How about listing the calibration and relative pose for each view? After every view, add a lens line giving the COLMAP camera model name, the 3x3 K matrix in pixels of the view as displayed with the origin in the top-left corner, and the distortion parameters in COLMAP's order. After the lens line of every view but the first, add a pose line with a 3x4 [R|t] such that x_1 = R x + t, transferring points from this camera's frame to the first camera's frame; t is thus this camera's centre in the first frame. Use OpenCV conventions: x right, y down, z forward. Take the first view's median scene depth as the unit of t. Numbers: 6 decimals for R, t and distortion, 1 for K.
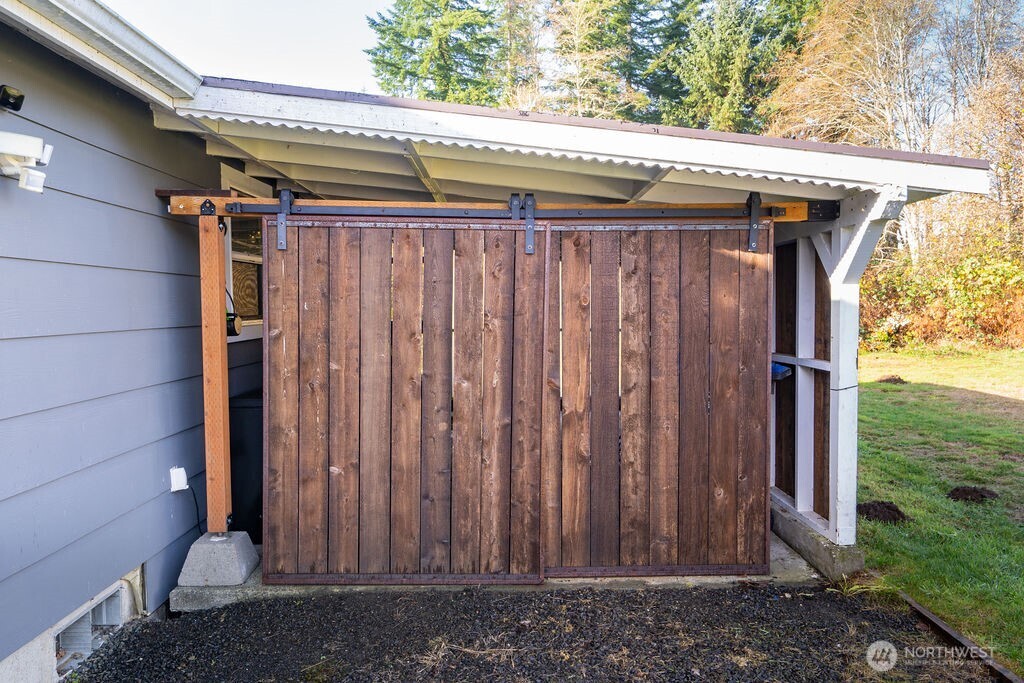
lens RADIAL K [[702.4, 0, 505.1], [0, 702.4, 333.9], [0, 0, 1]] dist [0.010997, -0.005944]
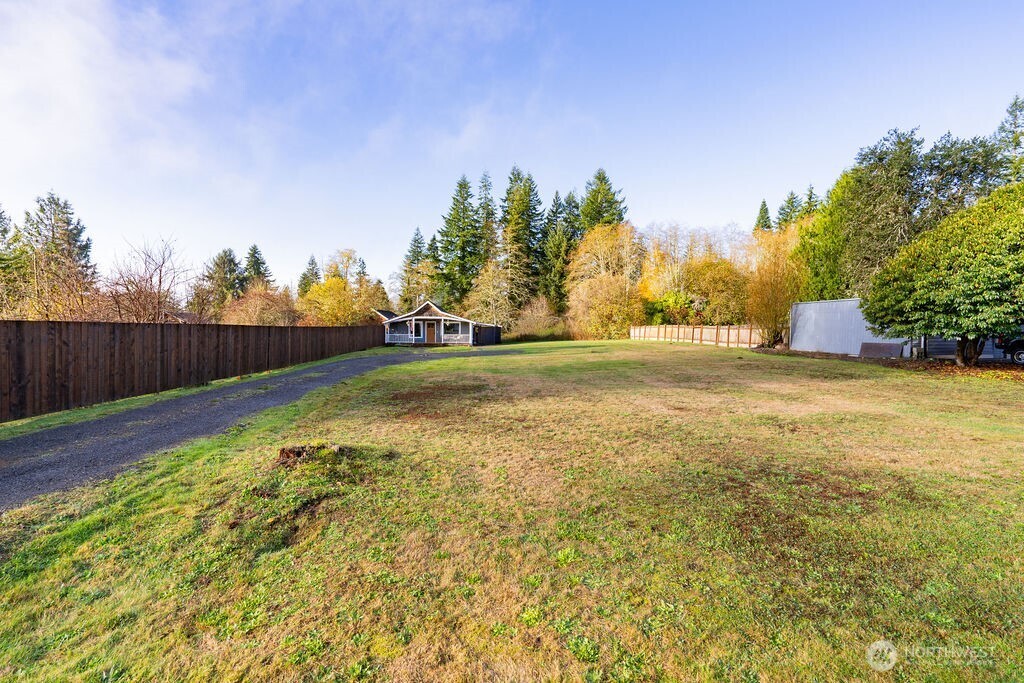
lens RADIAL K [[488.1, 0, 513.3], [0, 488.1, 336.6], [0, 0, 1]] dist [0.005498, 0.002377]
pose [[0.997292, 0.009695, 0.072899, -0.023271], [-0.008036, 0.999703, -0.023017, 0.034737], [-0.073101, 0.022369, 0.997074, -1.007713]]
